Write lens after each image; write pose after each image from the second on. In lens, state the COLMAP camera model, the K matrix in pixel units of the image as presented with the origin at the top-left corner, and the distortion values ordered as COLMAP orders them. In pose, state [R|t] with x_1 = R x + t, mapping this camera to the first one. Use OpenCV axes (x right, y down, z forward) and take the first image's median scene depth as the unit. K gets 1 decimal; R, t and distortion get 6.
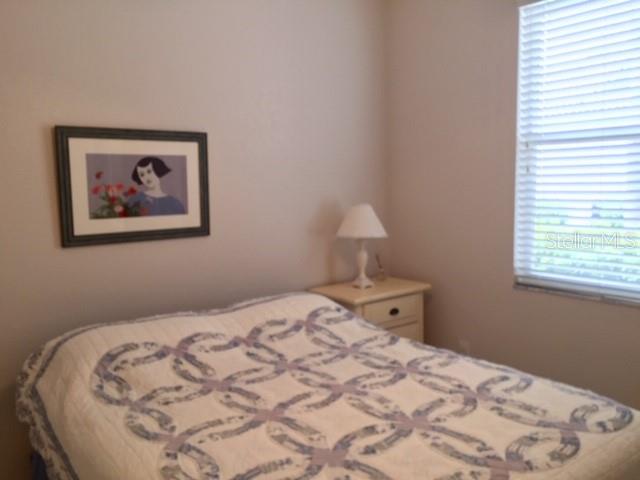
lens RADIAL K [[541.4, 0, 320.0], [0, 541.4, 240.0], [0, 0, 1]] dist [0.059169, -0.006772]
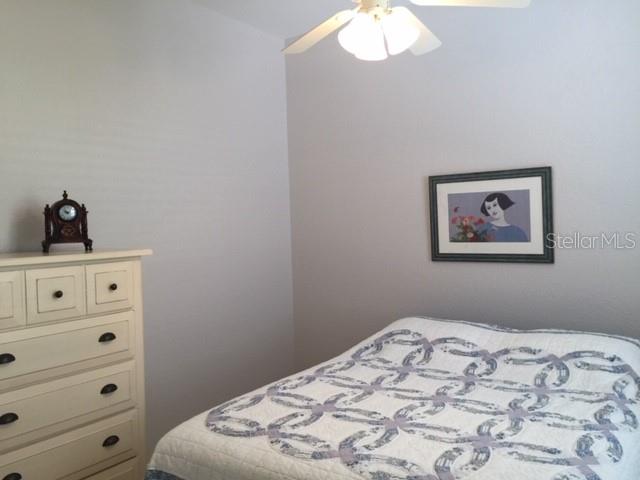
lens RADIAL K [[541.4, 0, 320.0], [0, 541.4, 240.0], [0, 0, 1]] dist [0.059169, -0.006772]
pose [[0.294838, 0.039647, -0.954724, 0.771267], [-0.083460, 0.996389, 0.015603, -0.037787], [0.951895, 0.075081, 0.297083, 0.299870]]
